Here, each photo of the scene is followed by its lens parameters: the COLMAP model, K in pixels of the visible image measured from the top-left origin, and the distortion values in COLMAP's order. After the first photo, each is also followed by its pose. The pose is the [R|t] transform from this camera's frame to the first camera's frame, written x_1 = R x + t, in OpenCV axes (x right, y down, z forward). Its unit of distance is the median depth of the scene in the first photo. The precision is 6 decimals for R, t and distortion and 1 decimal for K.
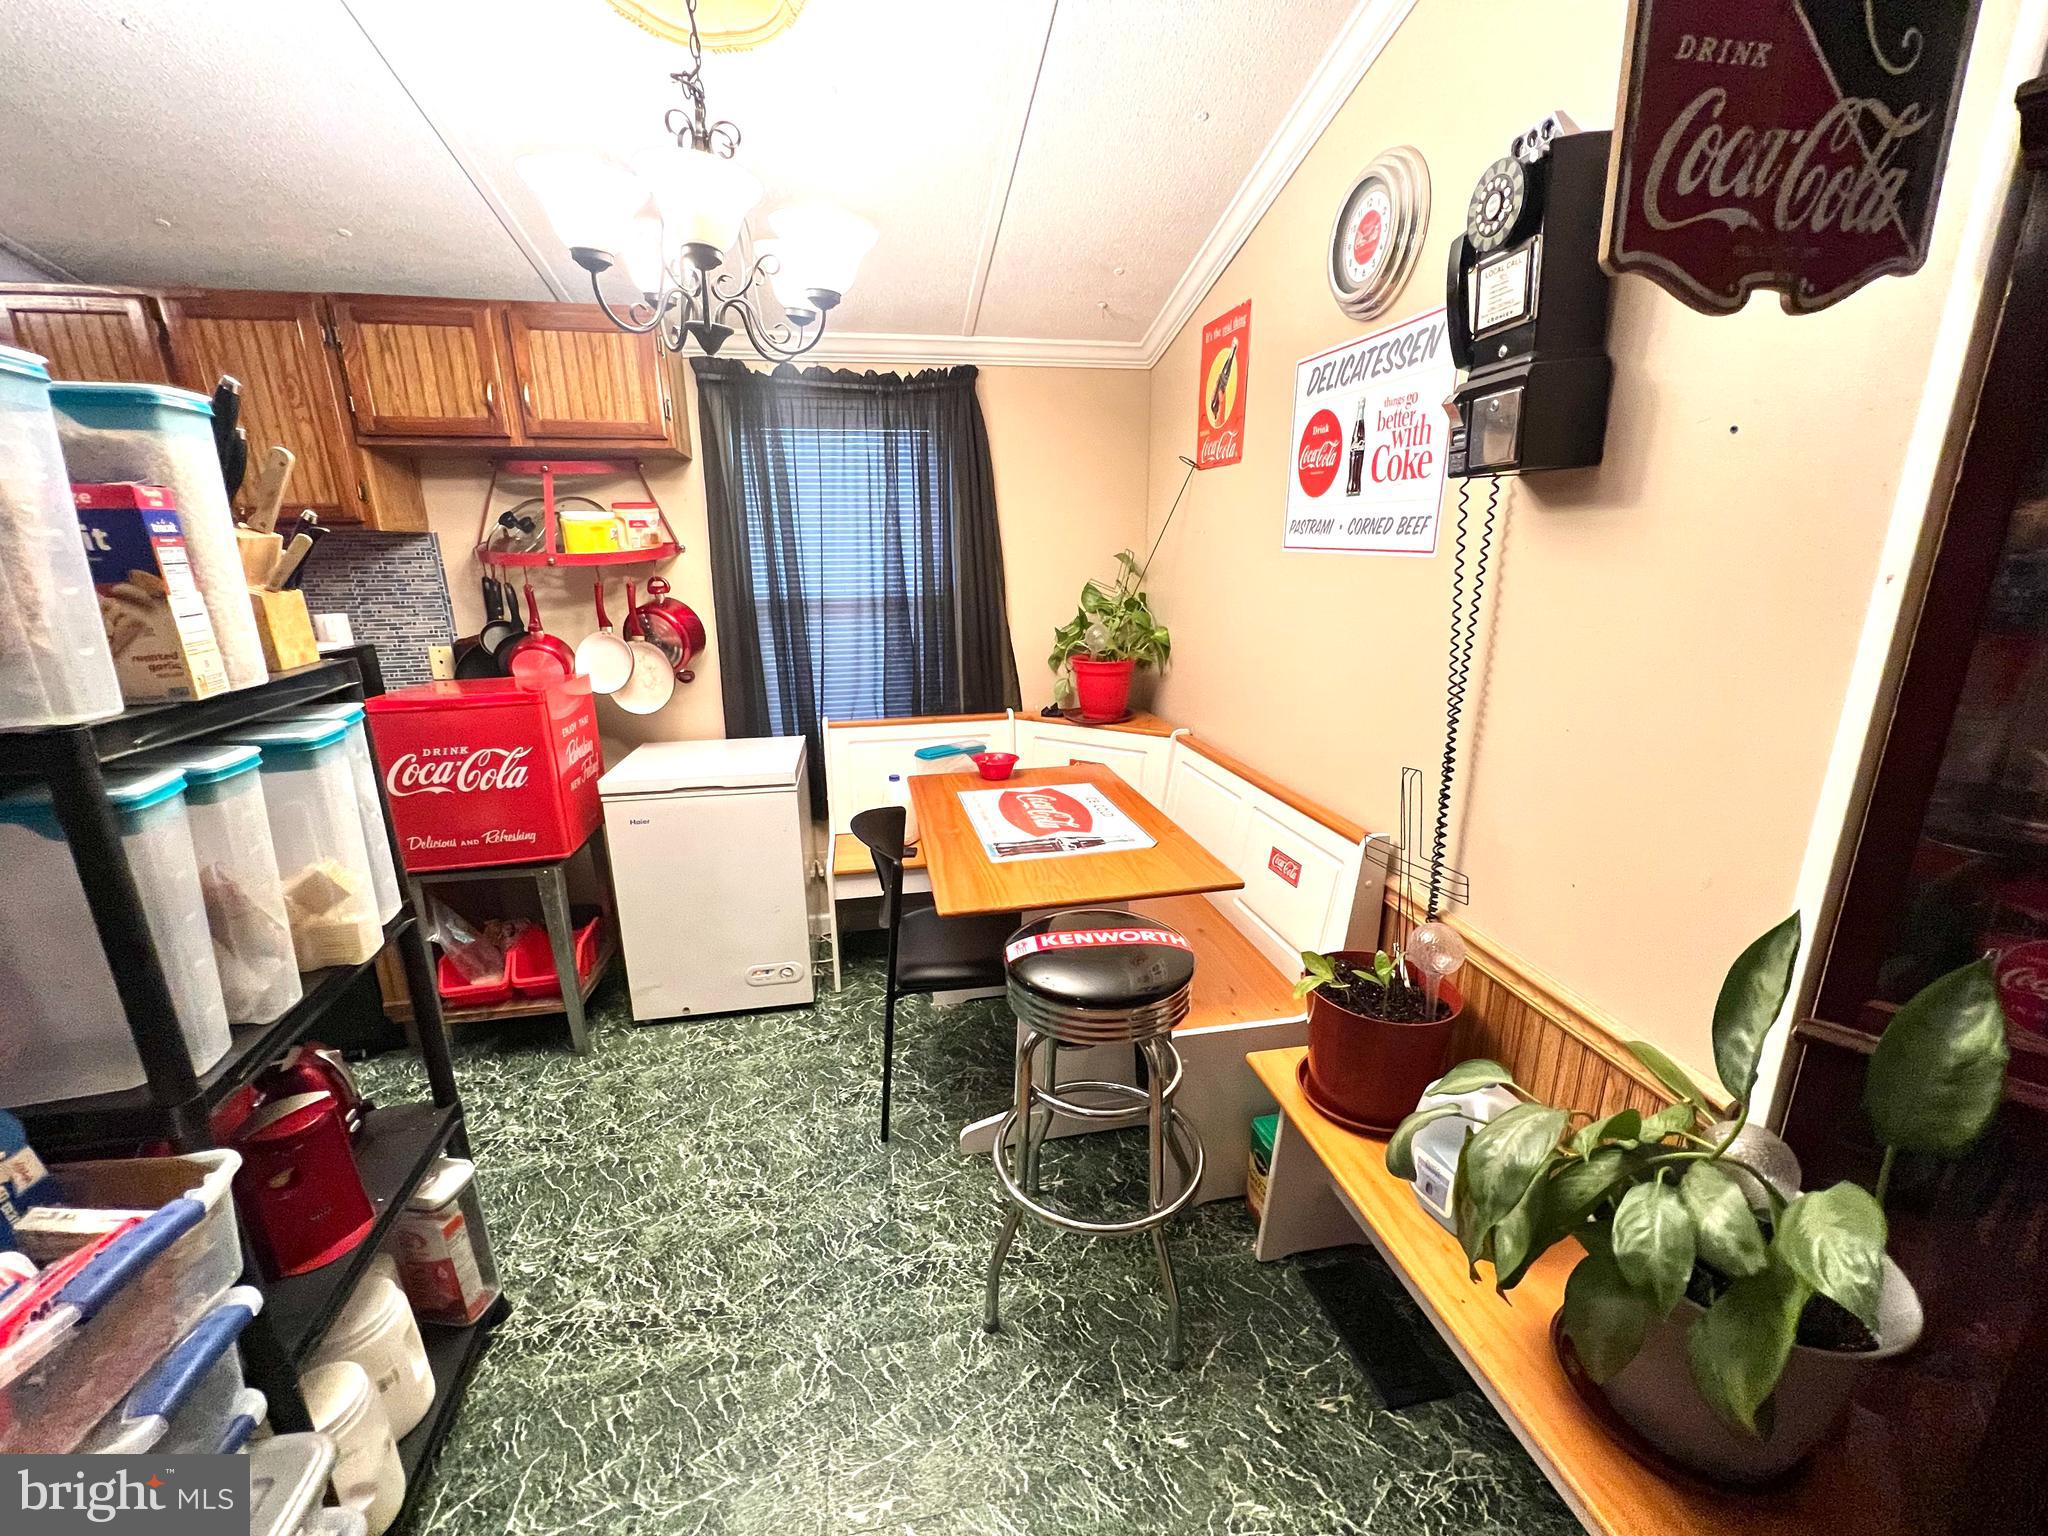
lens RADIAL K [[818.6, 0, 1024.1], [0, 818.6, 772.7], [0, 0, 1]] dist [-0.000716, -0.000115]
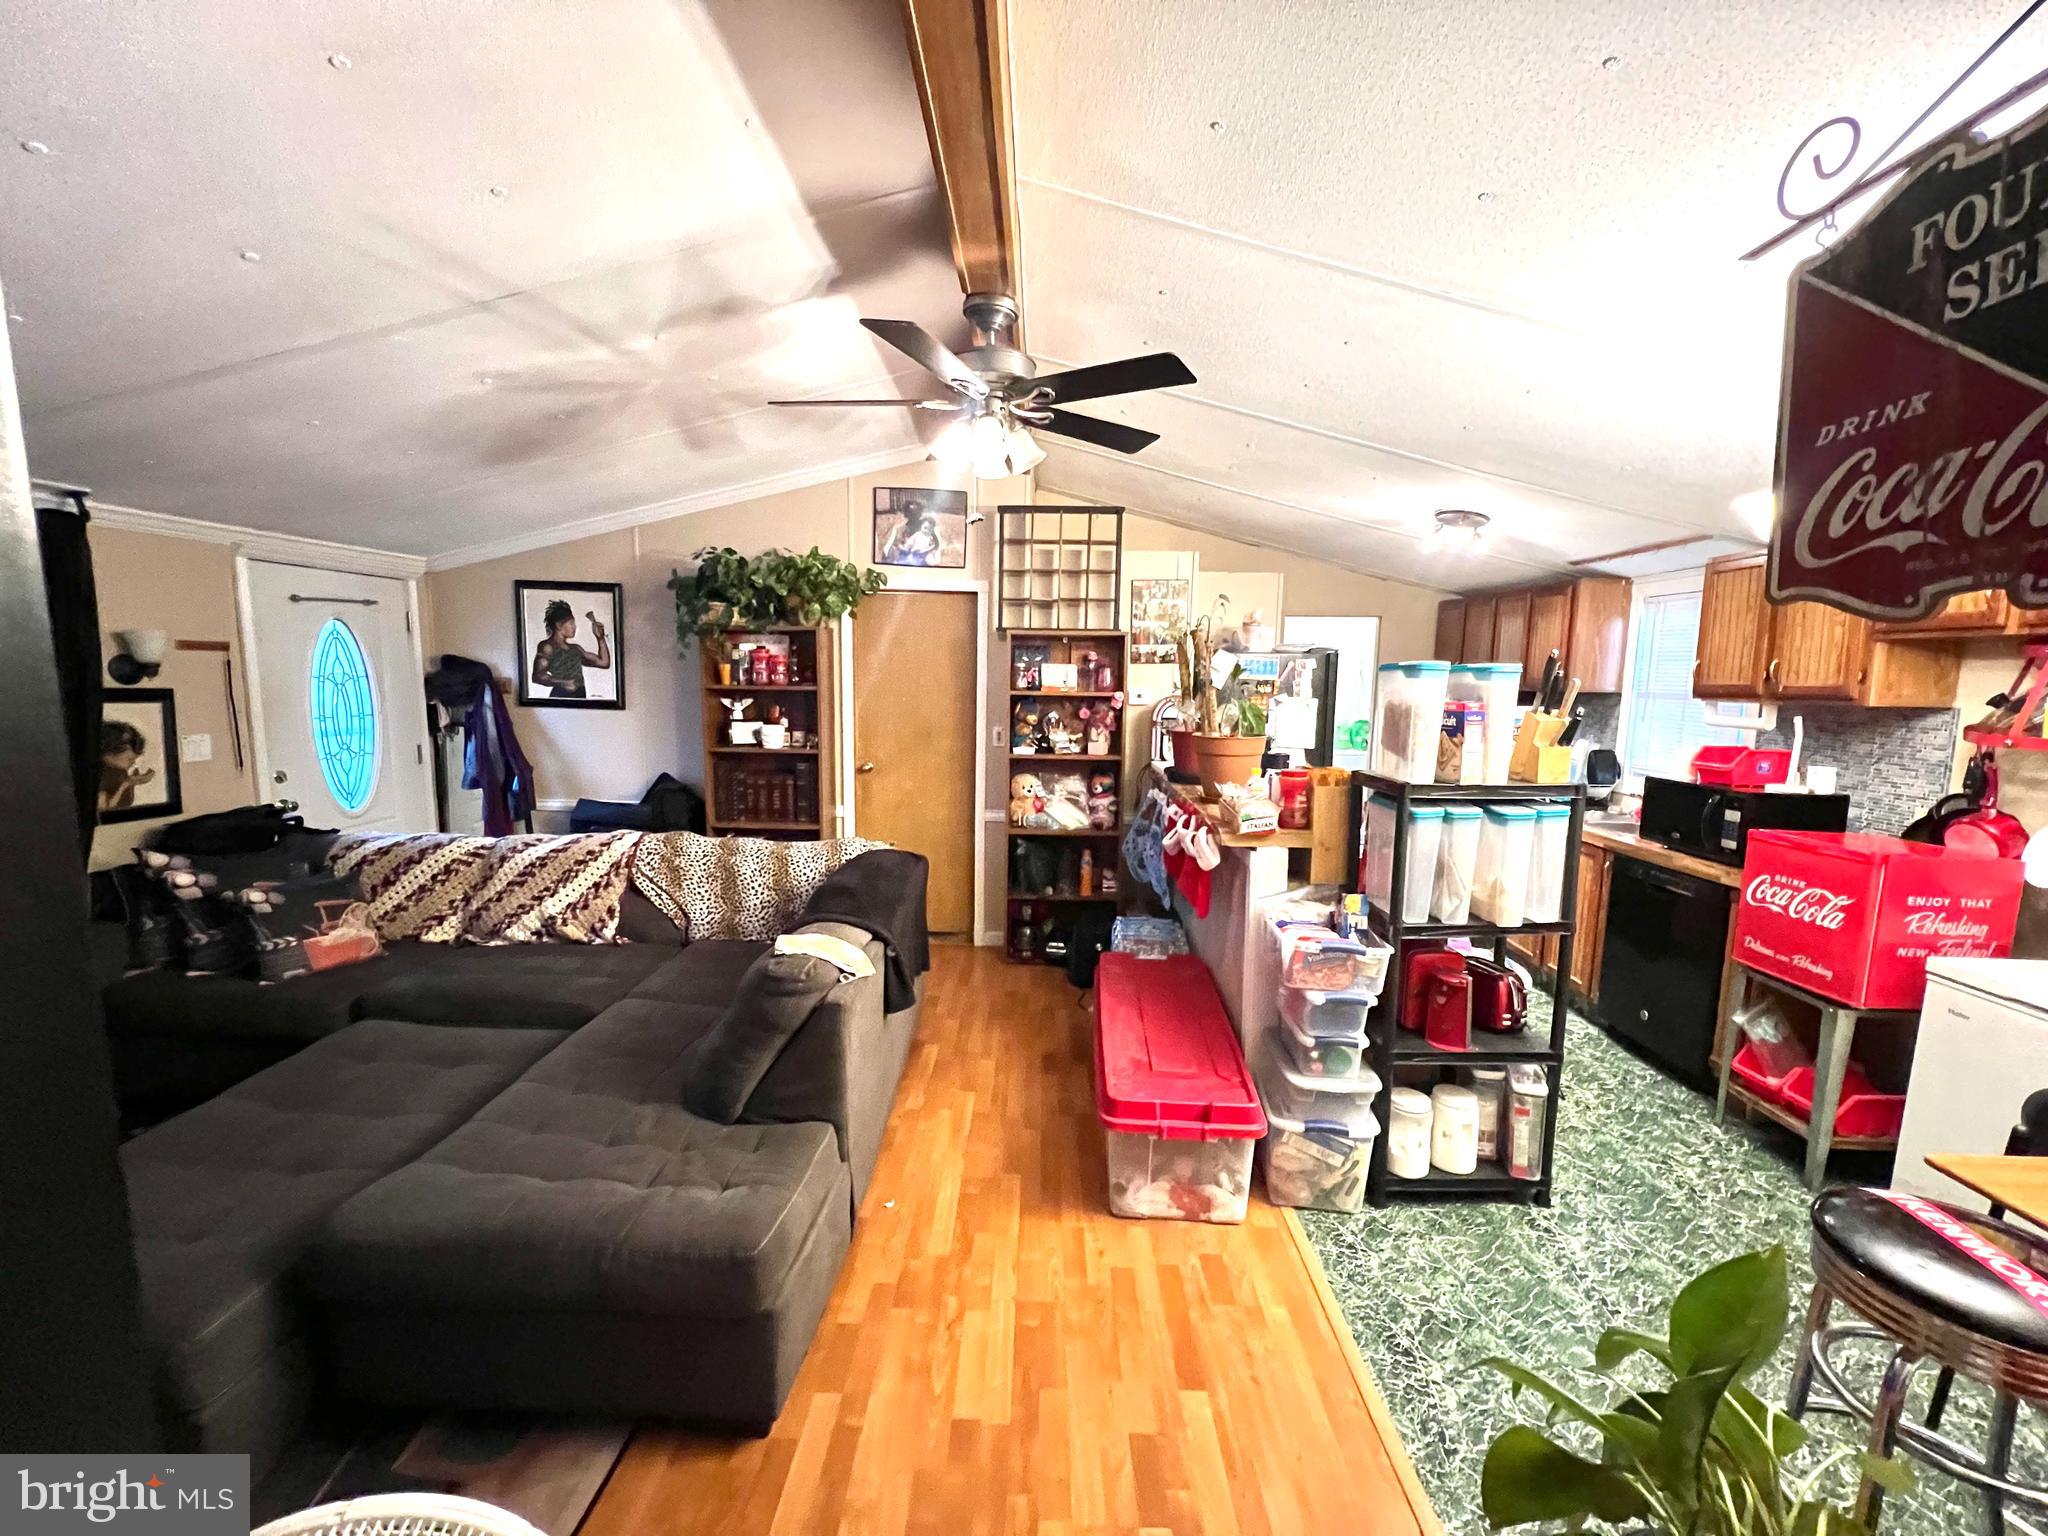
lens RADIAL K [[818.6, 0, 1024.1], [0, 818.6, 772.7], [0, 0, 1]] dist [-0.000716, -0.000115]
pose [[-0.218113, 0.128107, -0.967479, 0.676065], [-0.271620, 0.944208, 0.186261, -0.090607], [0.937363, 0.303413, -0.171148, 0.068782]]
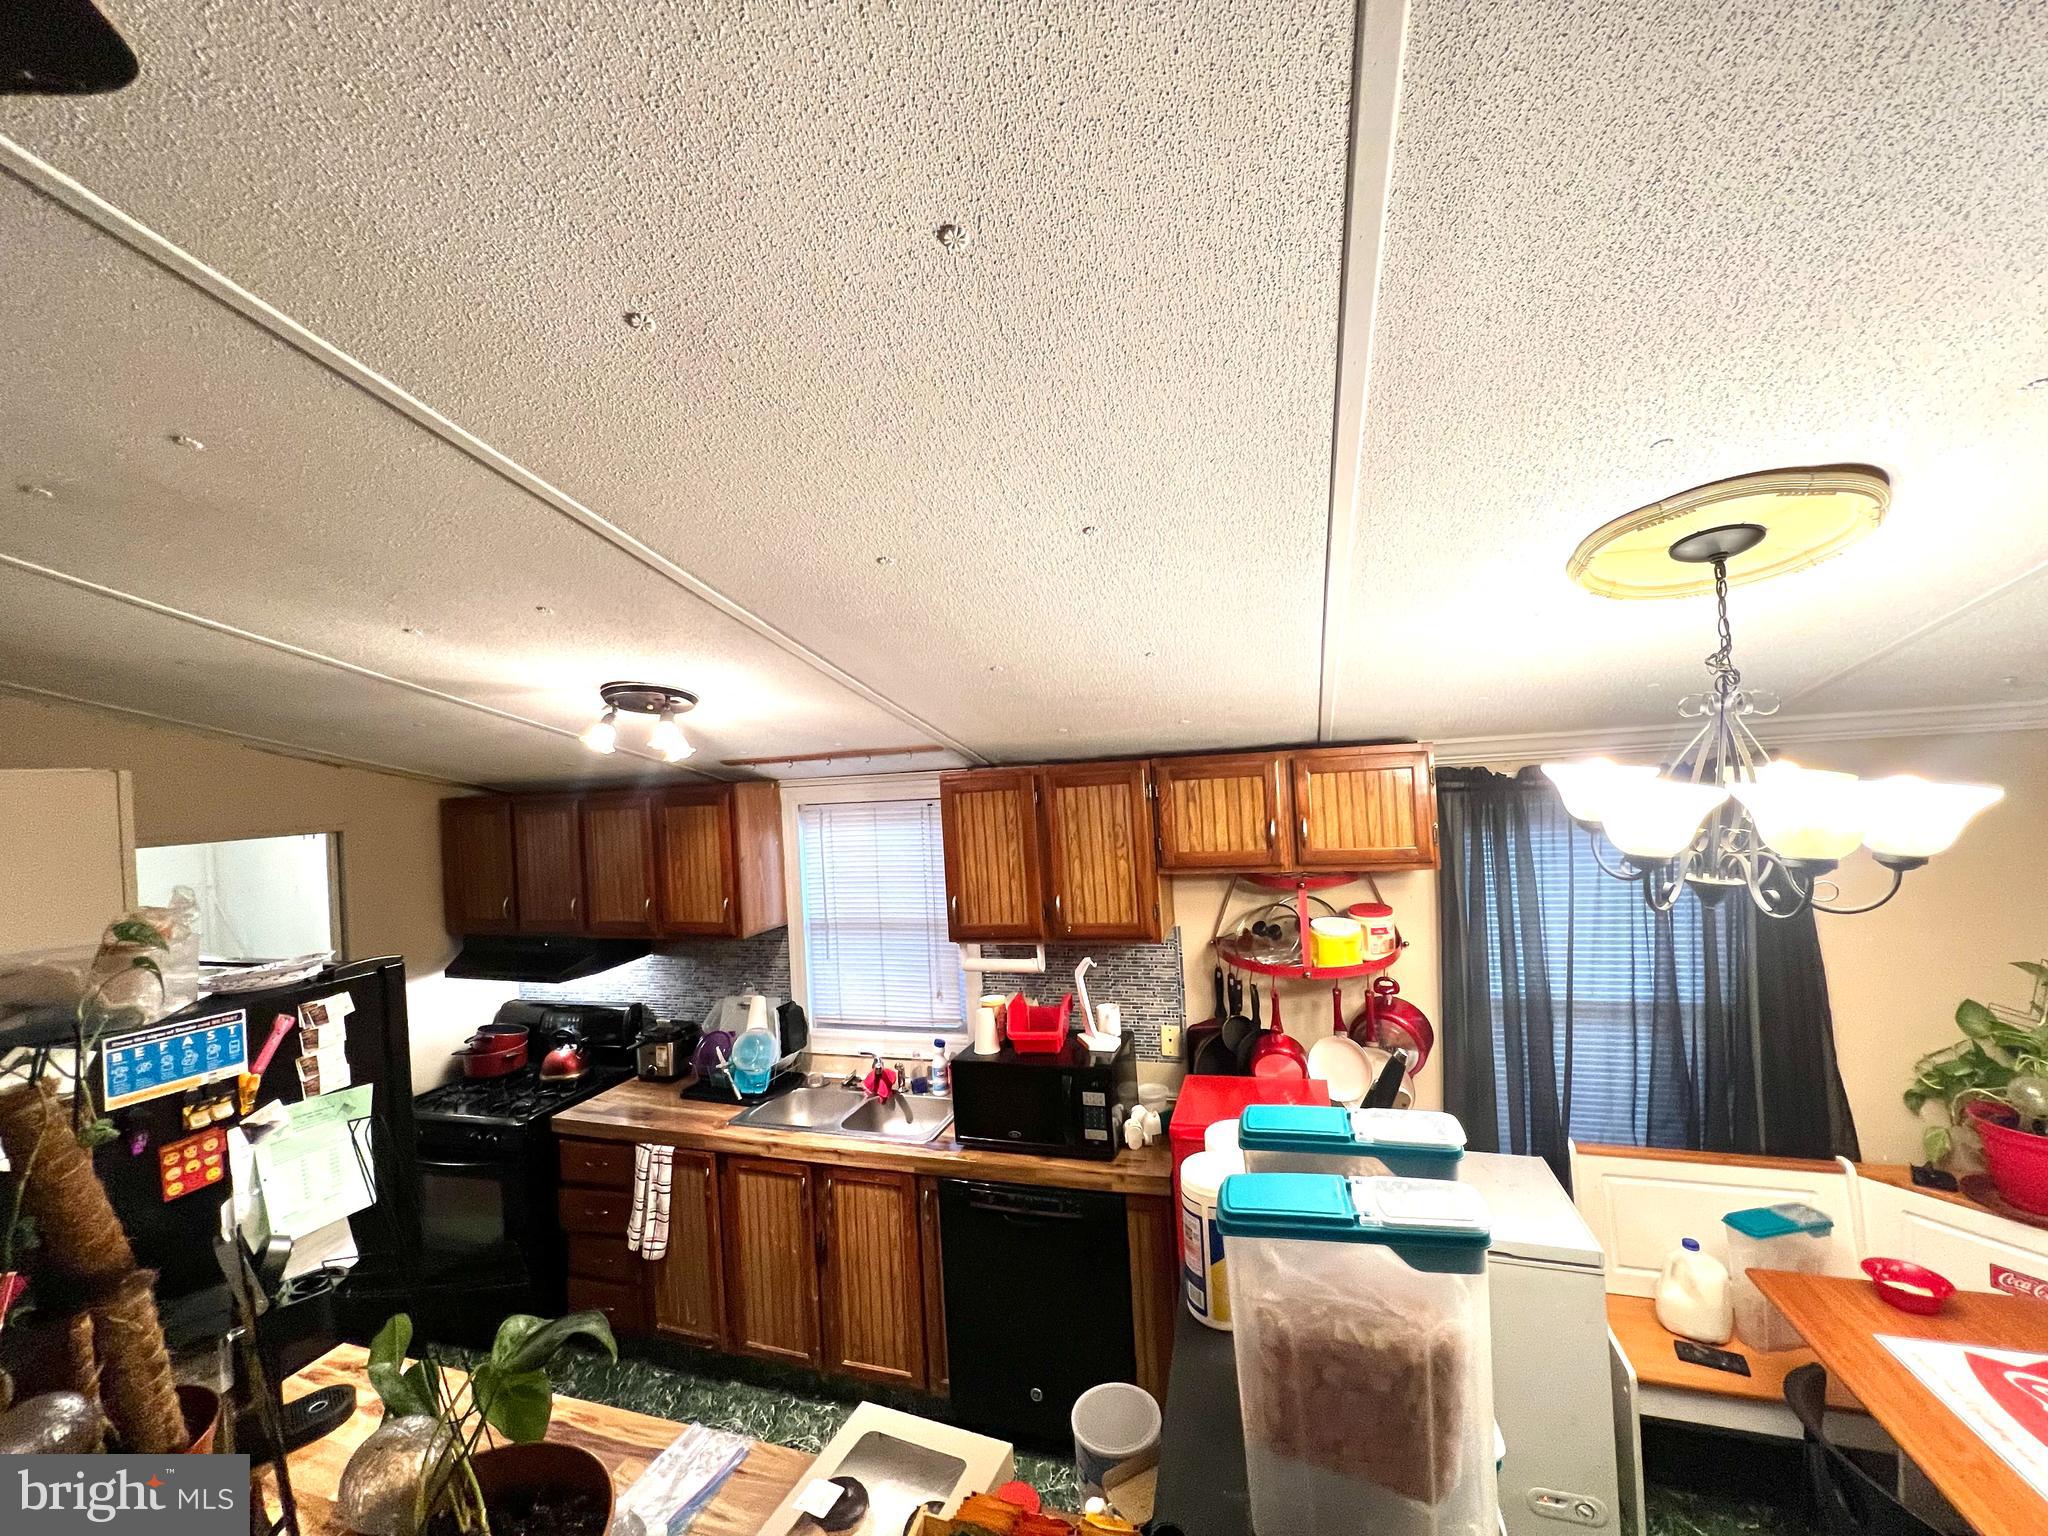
lens RADIAL K [[818.6, 0, 1024.1], [0, 818.6, 772.7], [0, 0, 1]] dist [-0.000716, -0.000115]
pose [[0.873456, -0.042892, -0.485010, -0.397752], [-0.081090, 0.969386, -0.231764, -0.249844], [0.480103, 0.241766, 0.843238, -0.117990]]
